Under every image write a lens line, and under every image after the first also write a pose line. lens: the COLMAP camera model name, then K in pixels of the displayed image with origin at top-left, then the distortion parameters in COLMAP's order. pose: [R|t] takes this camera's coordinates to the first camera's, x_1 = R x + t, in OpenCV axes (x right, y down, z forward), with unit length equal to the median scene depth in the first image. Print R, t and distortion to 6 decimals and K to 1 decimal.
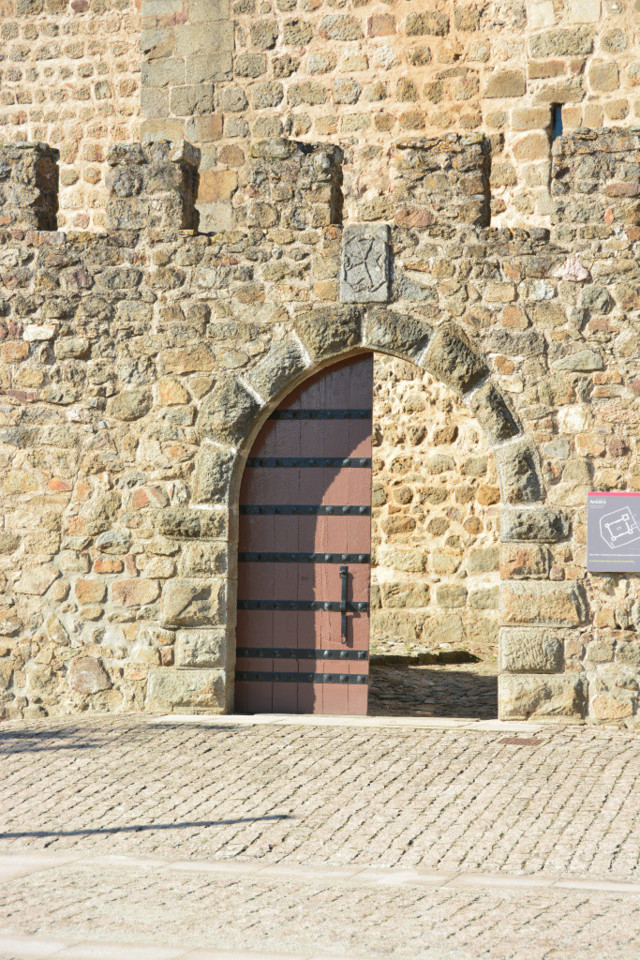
lens RADIAL K [[2303.4, 0, 320.7], [0, 2303.4, 480.8], [0, 0, 1]] dist [0.066513, 0.000000]
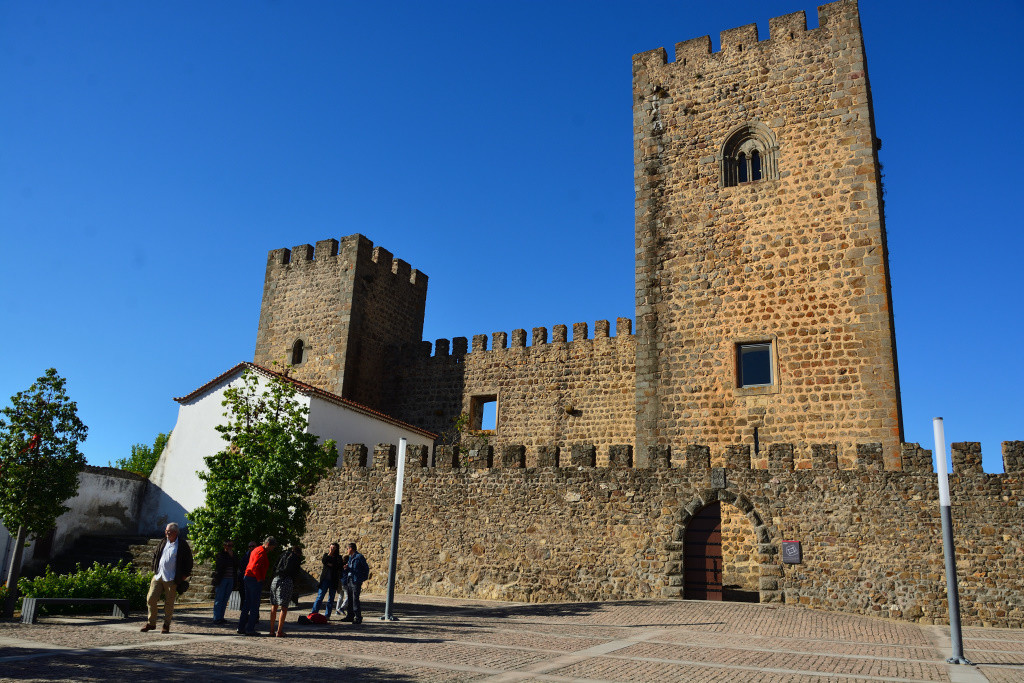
lens RADIAL K [[789.1, 0, 509.9], [0, 789.1, 341.5], [0, 0, 1]] dist [-0.037263, 0.013890]
pose [[0.988695, -0.011816, -0.149472, -0.122643], [-0.022410, 0.974046, -0.225237, -0.012716], [0.148254, 0.226040, 0.962770, -0.353254]]
